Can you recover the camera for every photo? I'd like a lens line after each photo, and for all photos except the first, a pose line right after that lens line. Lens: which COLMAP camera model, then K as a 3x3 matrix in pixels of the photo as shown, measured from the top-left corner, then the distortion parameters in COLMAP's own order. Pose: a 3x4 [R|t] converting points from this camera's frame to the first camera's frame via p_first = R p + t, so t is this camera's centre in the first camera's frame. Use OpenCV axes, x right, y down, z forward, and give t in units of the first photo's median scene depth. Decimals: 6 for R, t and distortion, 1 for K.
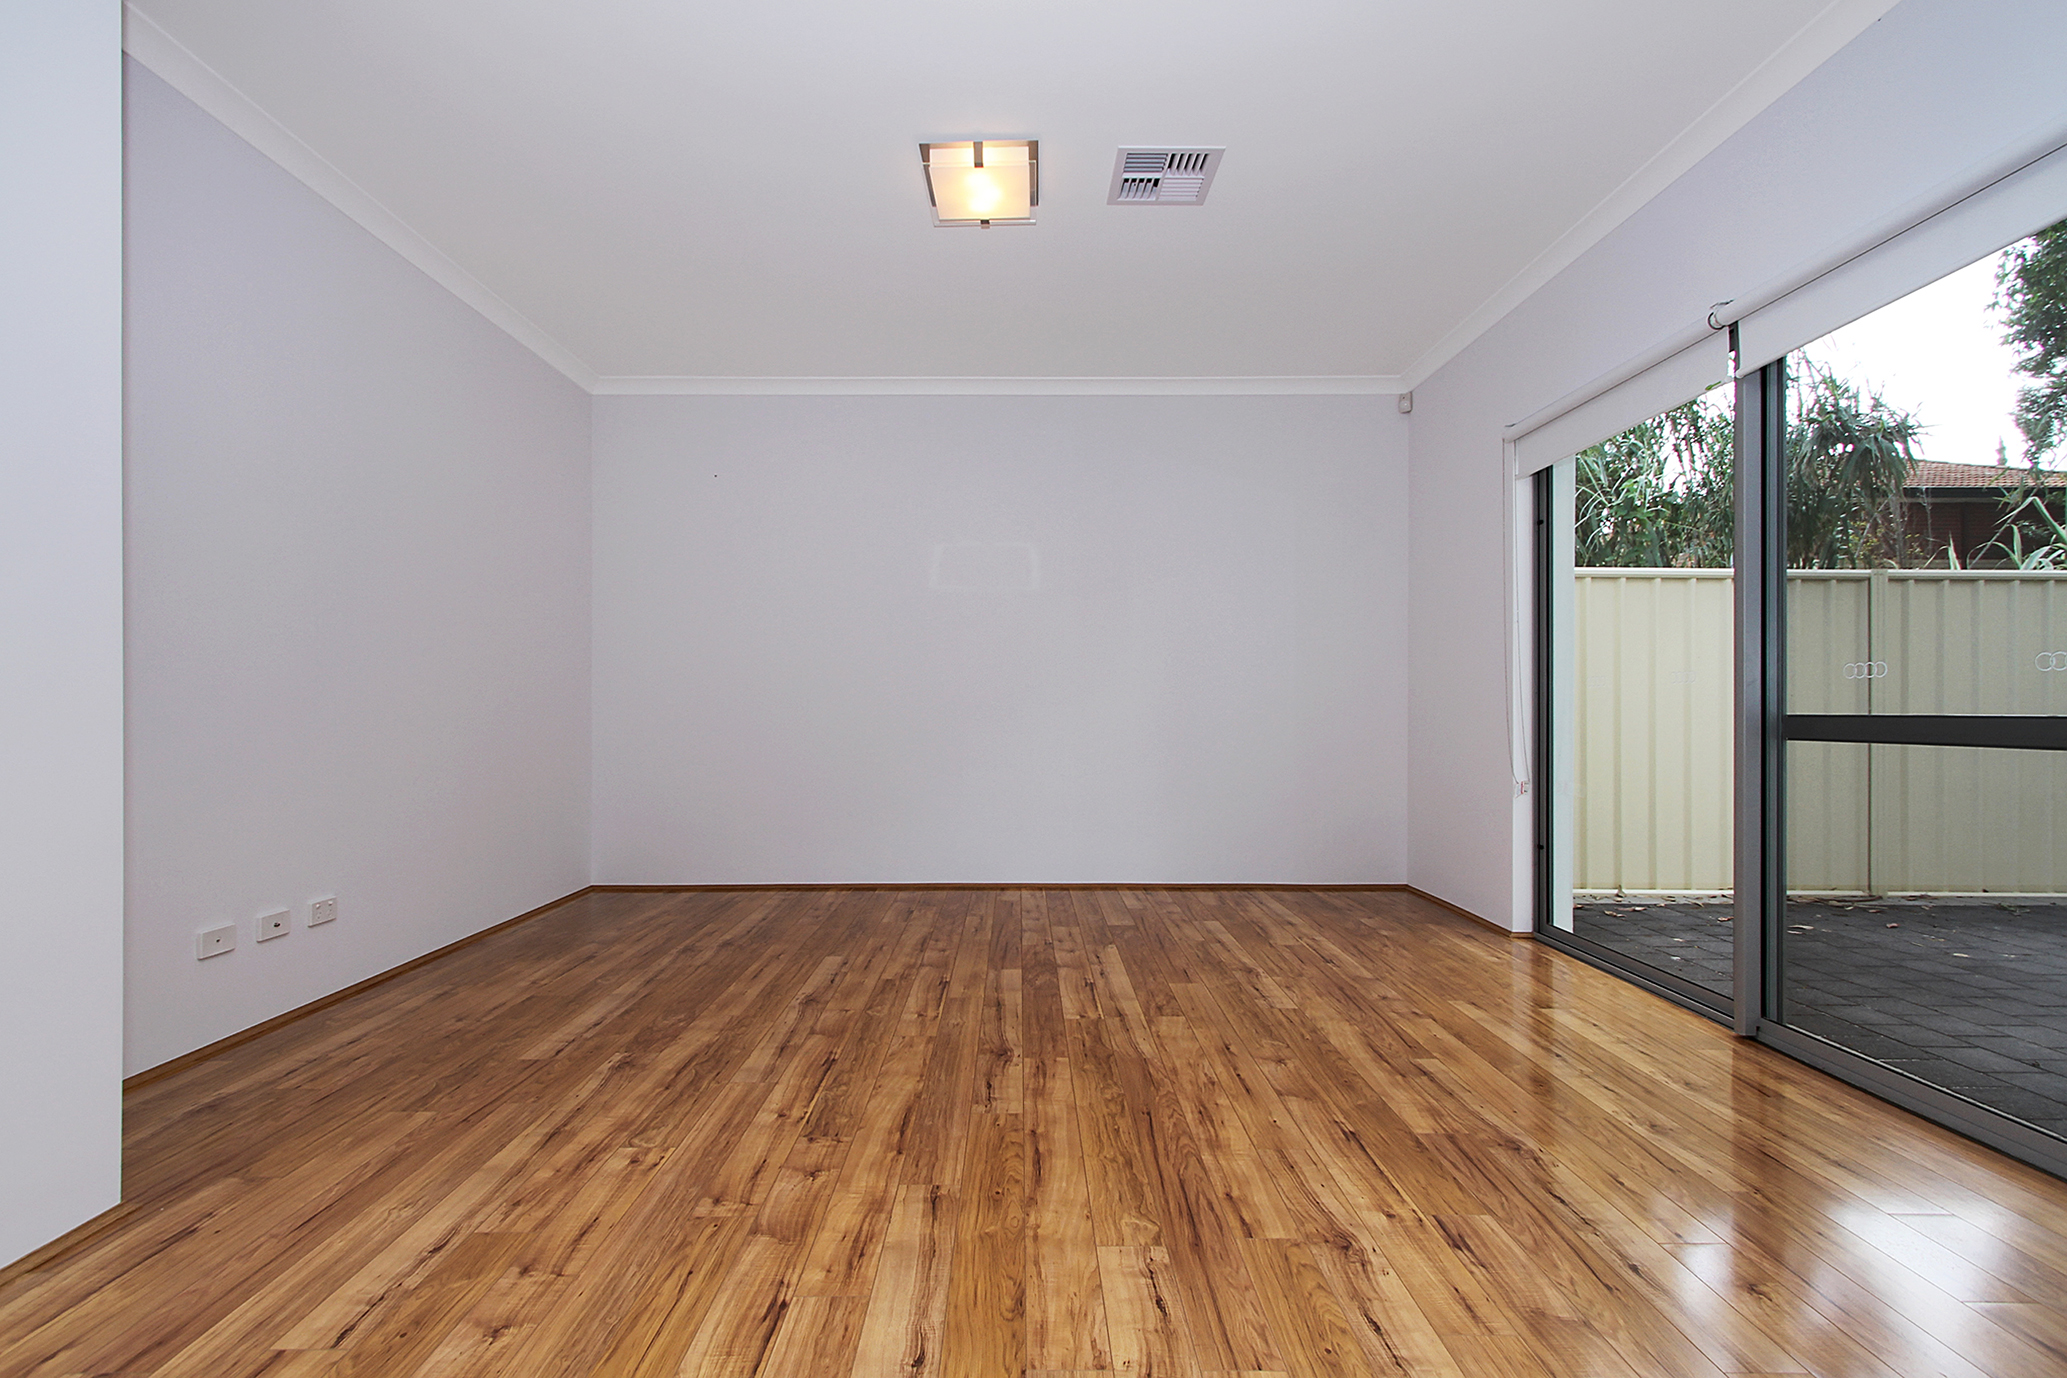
lens RADIAL K [[946.3, 0, 1028.3], [0, 946.3, 703.3], [0, 0, 1]] dist [0.003368, 0.000214]
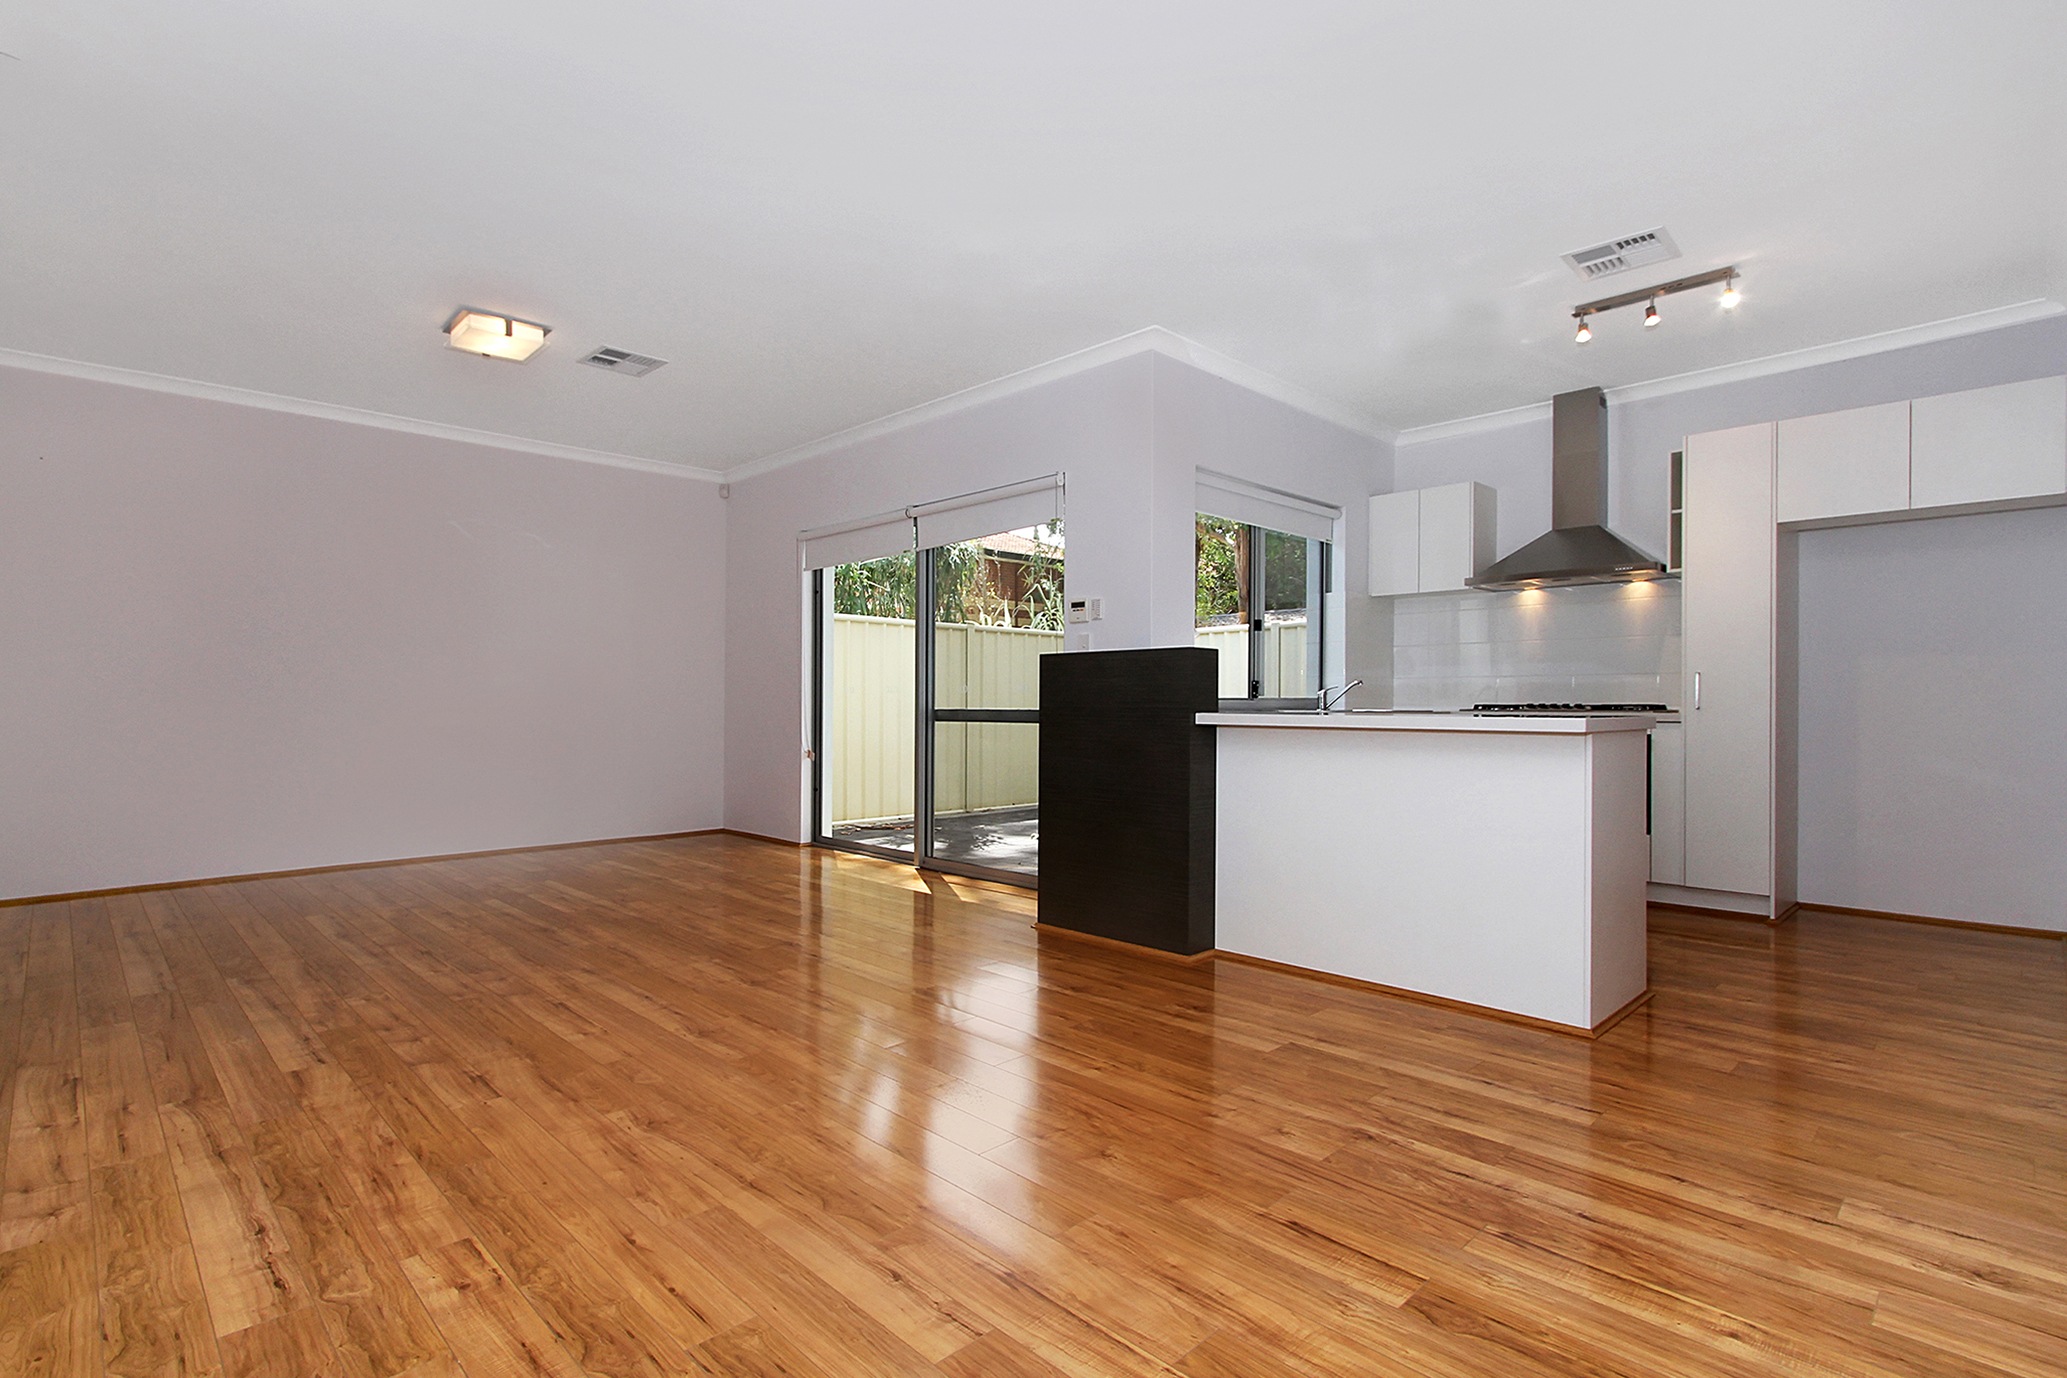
lens RADIAL K [[979.4, 0, 1007.1], [0, 979.4, 691.8], [0, 0, 1]] dist [0.002987, -0.001211]
pose [[0.721749, 0.007509, 0.692115, -0.597386], [-0.004453, 0.999971, -0.006206, -0.014247], [-0.692141, 0.001397, 0.721761, -0.687434]]
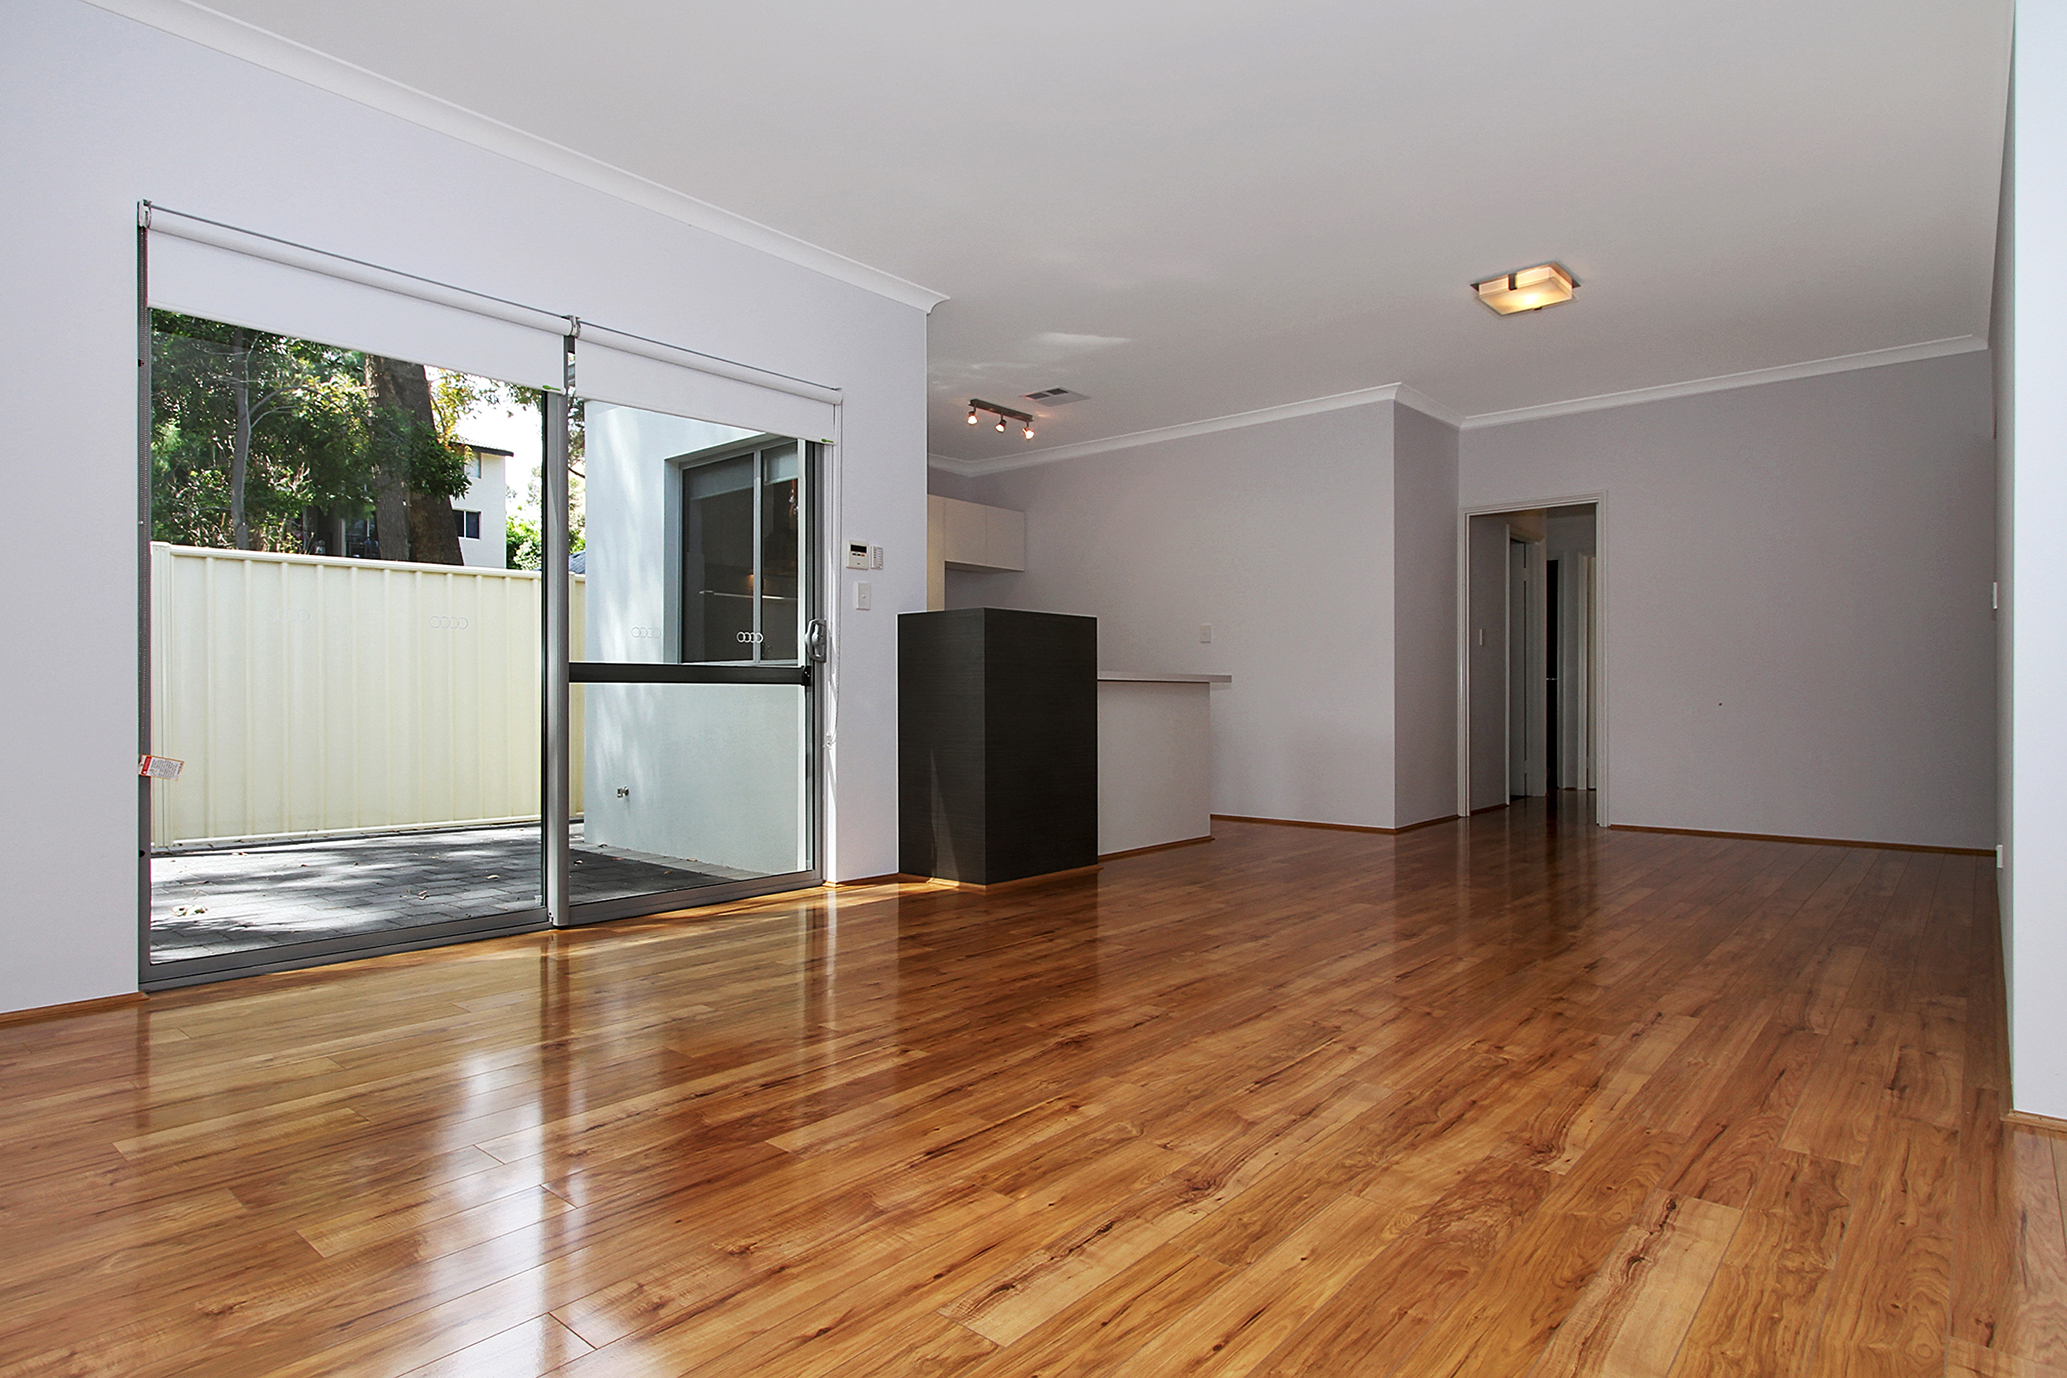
lens RADIAL K [[1111.3, 0, 1033.5], [0, 1111.3, 689.0], [0, 0, 1]] dist [-0.000373, 0.001028]
pose [[-0.756325, 0.005177, 0.654175, -0.651429], [-0.004656, 0.999901, -0.013295, 0.069103], [-0.654179, -0.013101, -0.756226, 1.781848]]
